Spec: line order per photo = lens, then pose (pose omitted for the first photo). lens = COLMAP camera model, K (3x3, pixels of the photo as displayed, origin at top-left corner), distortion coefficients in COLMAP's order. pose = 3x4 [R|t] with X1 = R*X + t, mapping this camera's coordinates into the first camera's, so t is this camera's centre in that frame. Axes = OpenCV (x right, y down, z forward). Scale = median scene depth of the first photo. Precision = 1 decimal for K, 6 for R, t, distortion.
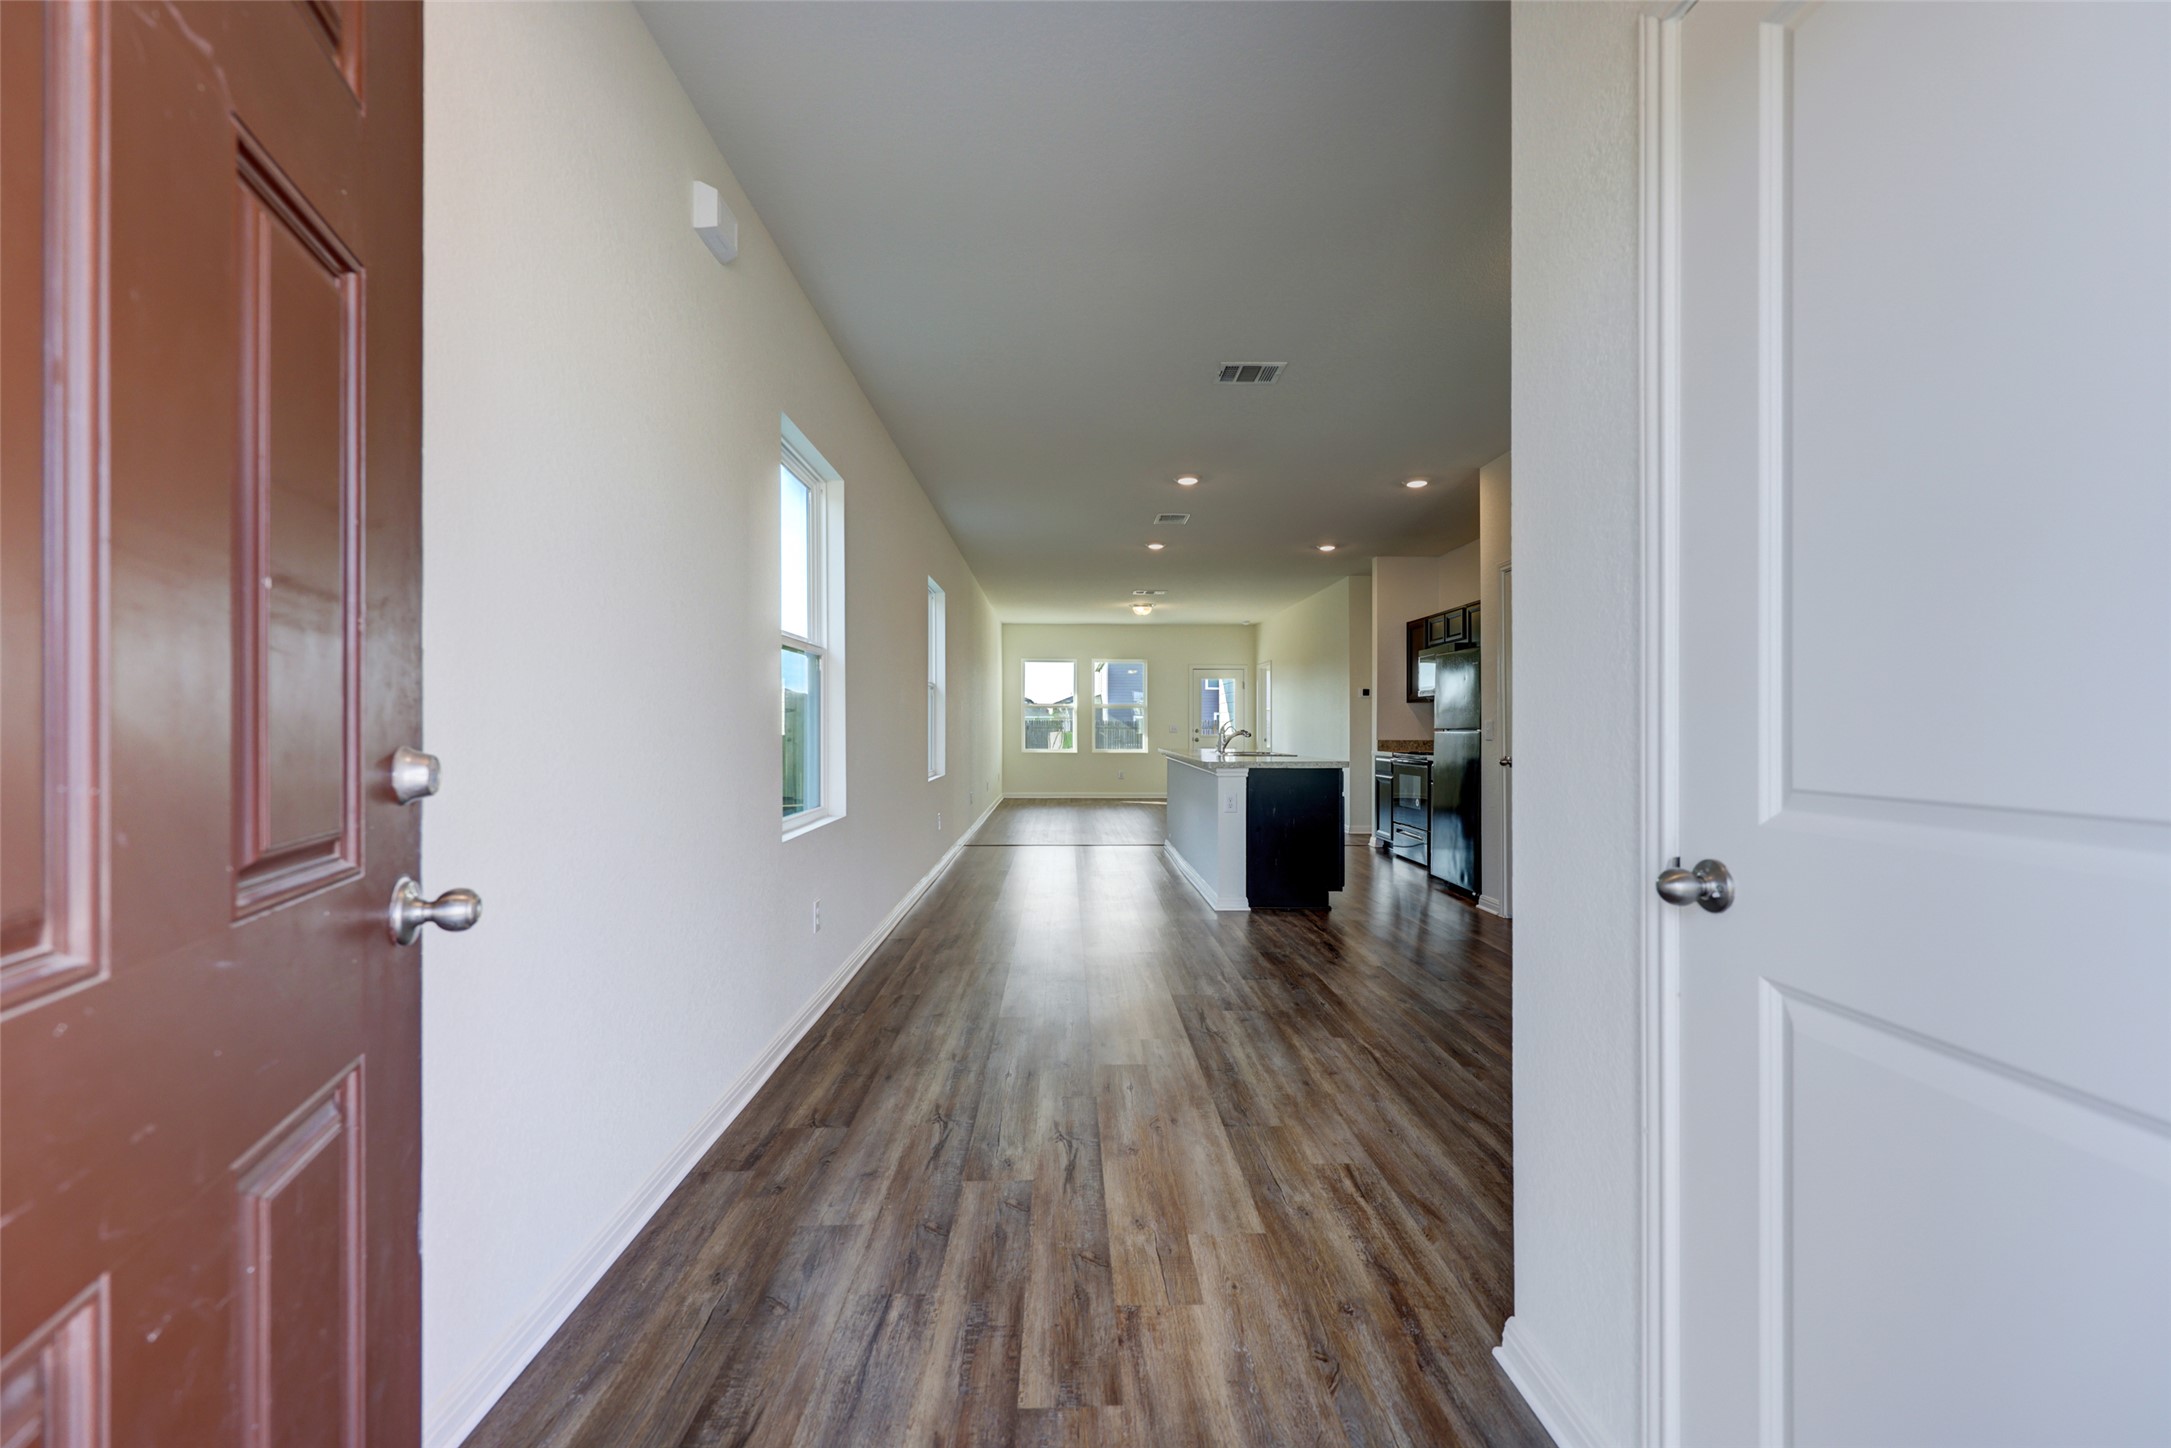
lens RADIAL K [[891.6, 0, 1097.4], [0, 891.6, 713.3], [0, 0, 1]] dist [-0.000452, 0.000056]
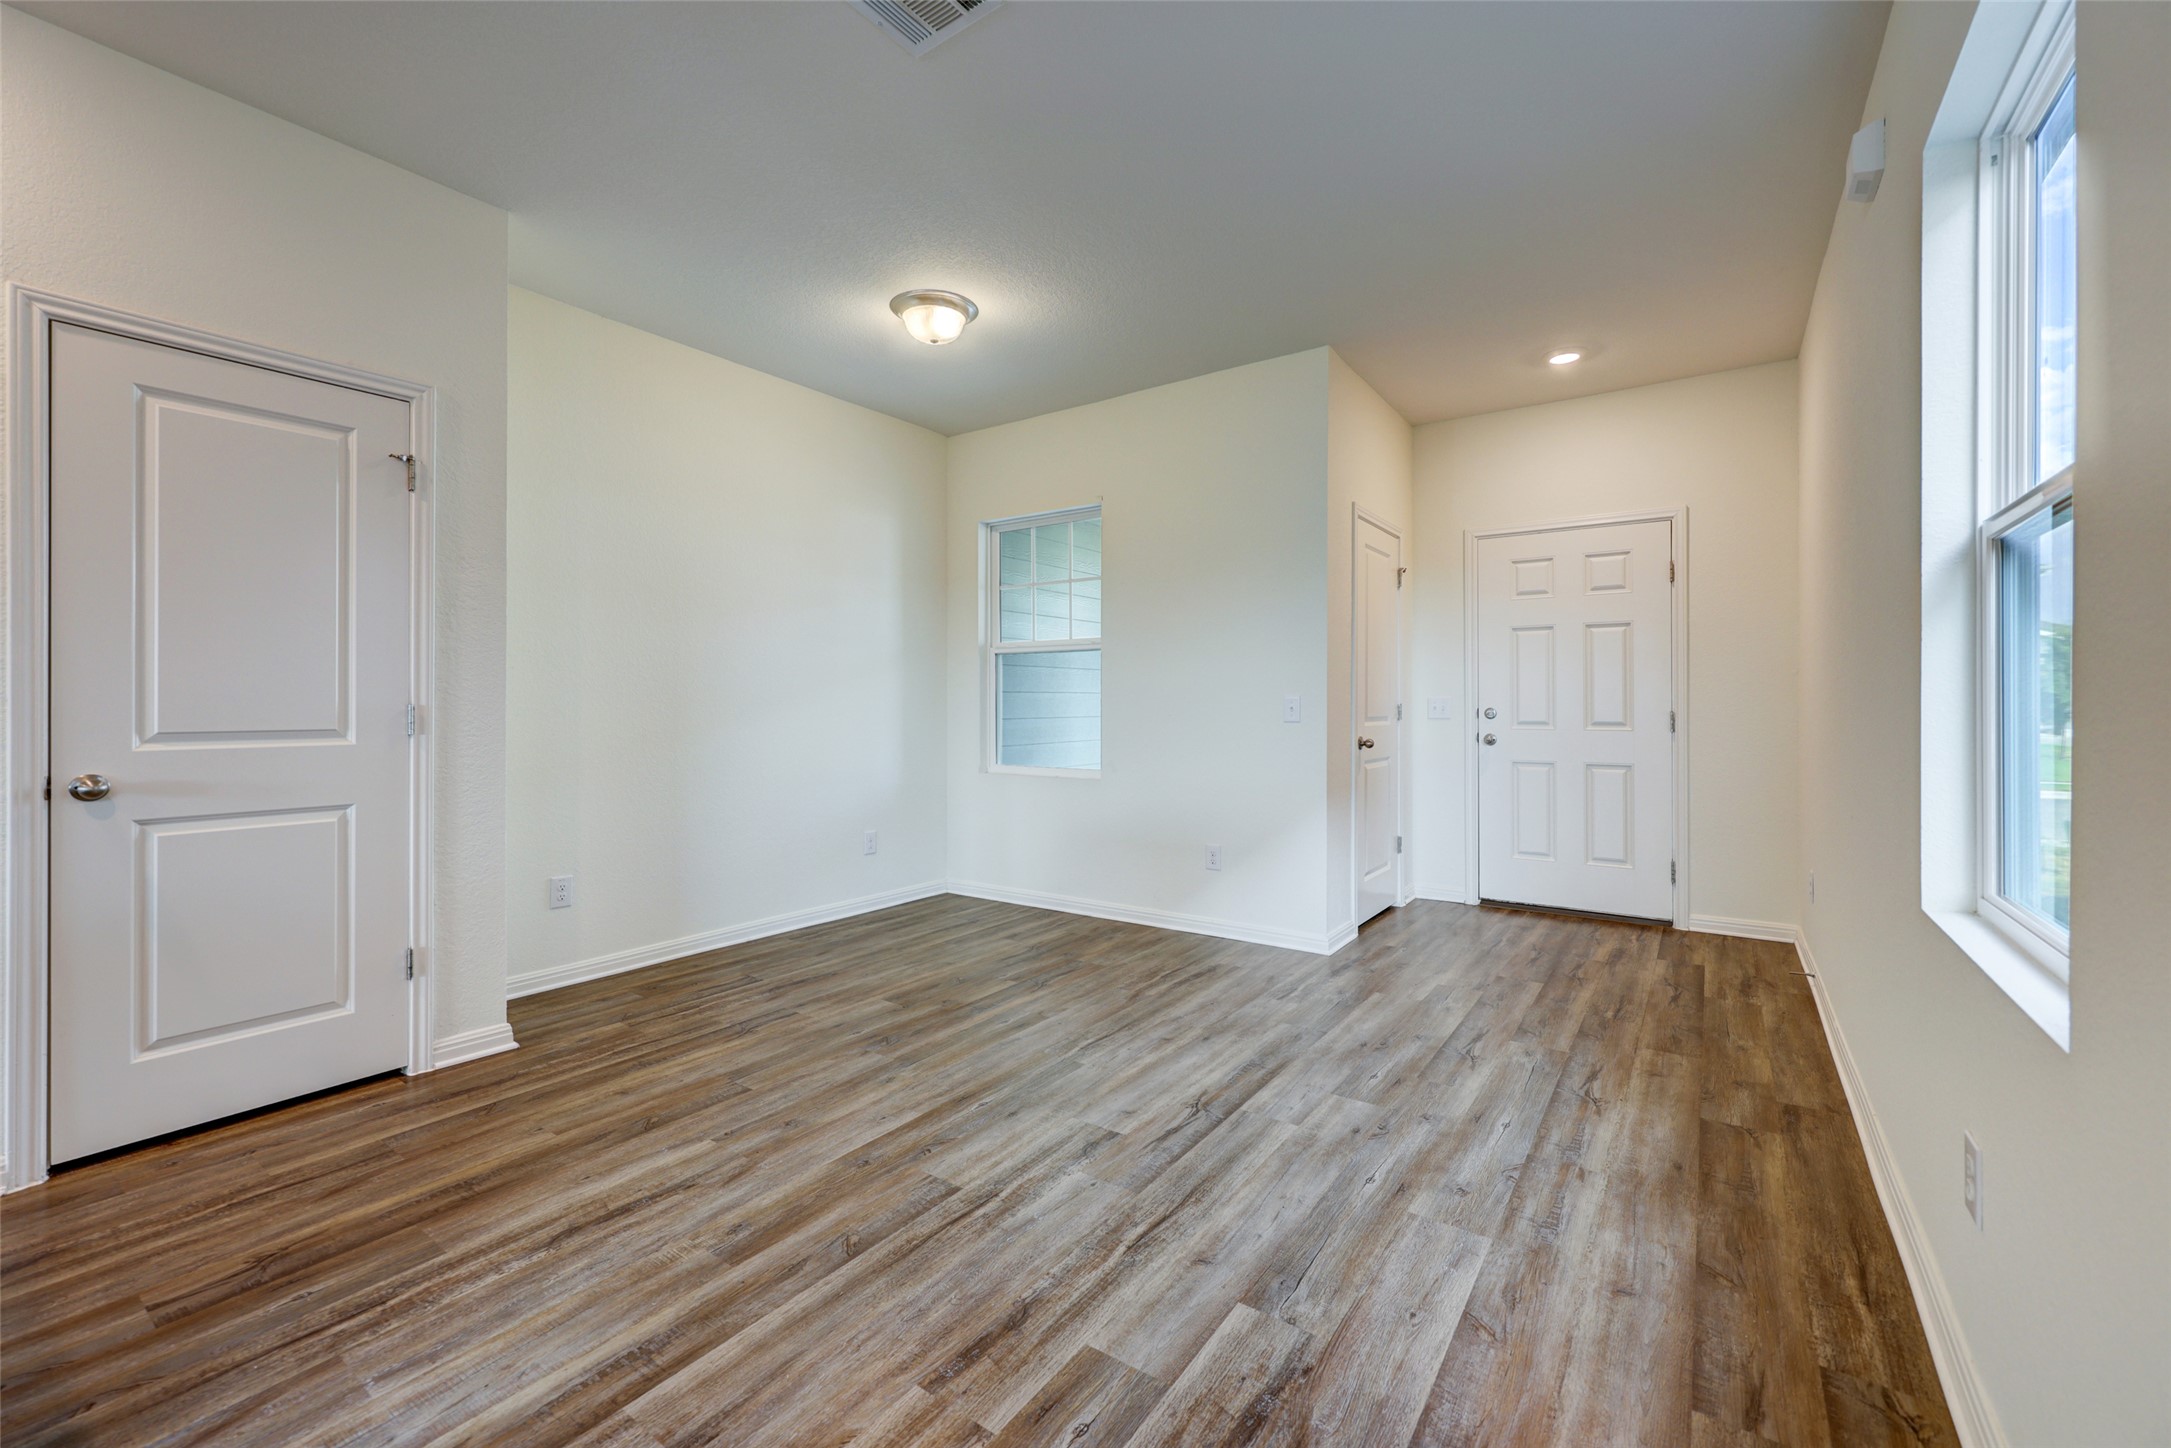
lens RADIAL K [[891.6, 0, 1097.4], [0, 891.6, 713.3], [0, 0, 1]] dist [-0.000452, 0.000056]
pose [[-0.801987, -0.006727, 0.597304, -0.286605], [-0.007898, 0.999969, 0.000657, 0.027548], [-0.597290, -0.004190, -0.802015, 1.887218]]
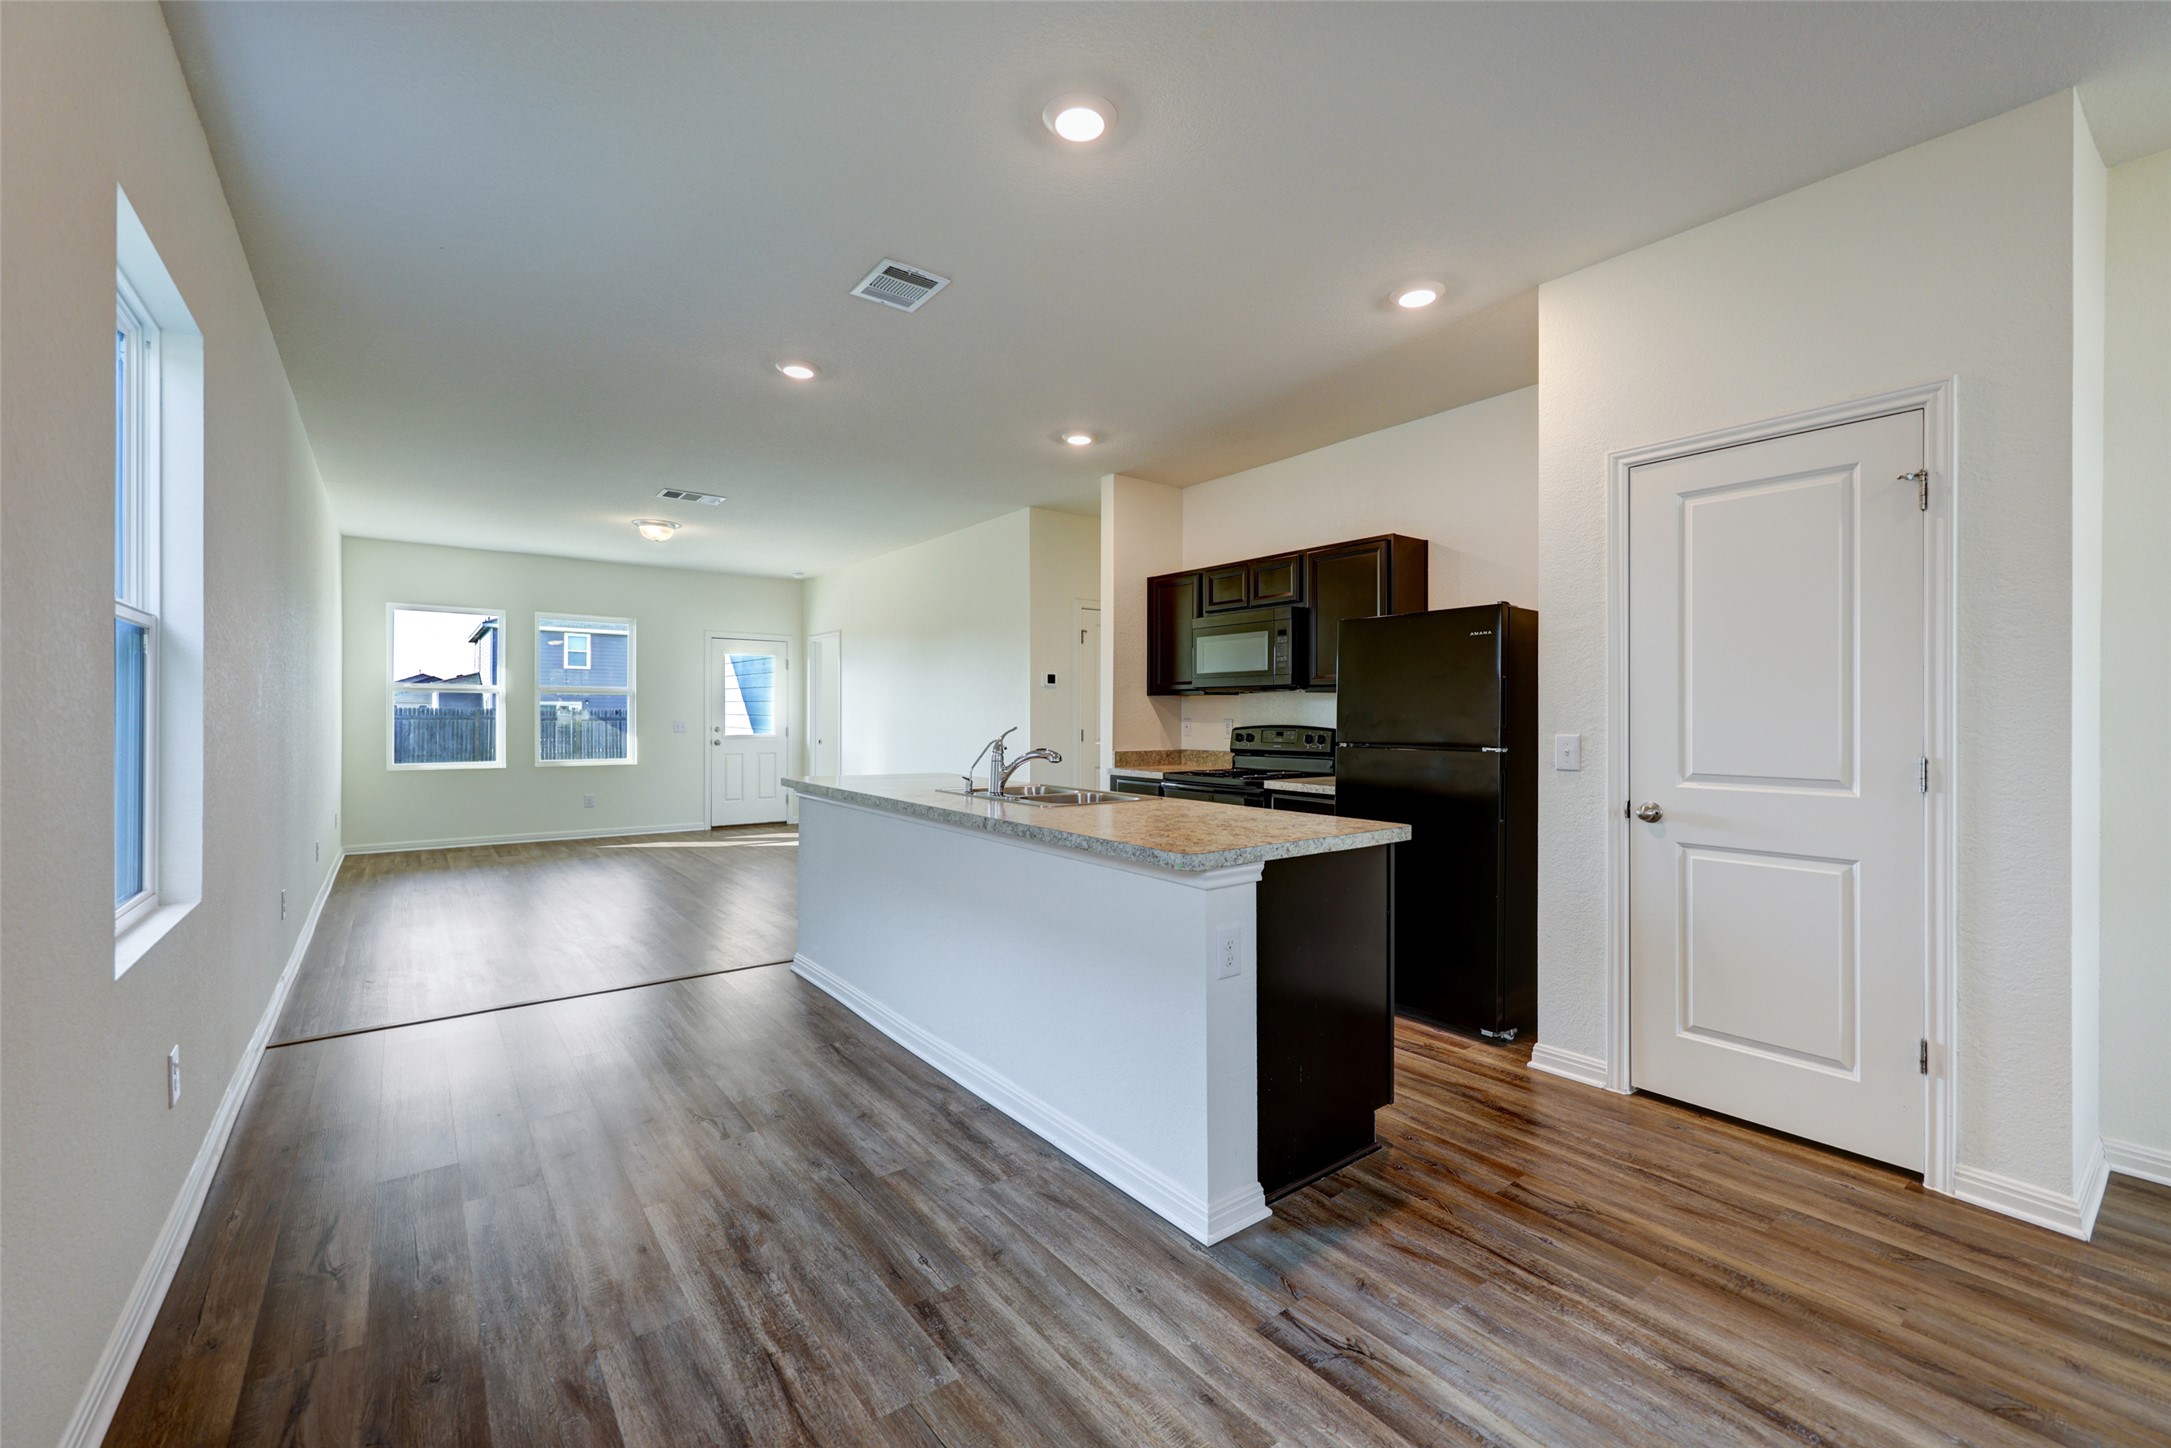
lens RADIAL K [[891.6, 0, 1097.4], [0, 891.6, 713.3], [0, 0, 1]] dist [-0.000452, 0.000056]
pose [[0.812758, 0.007970, 0.582547, -0.241265], [-0.013746, 0.999890, 0.005498, -0.004461], [-0.582439, -0.012476, 0.812779, 1.419082]]
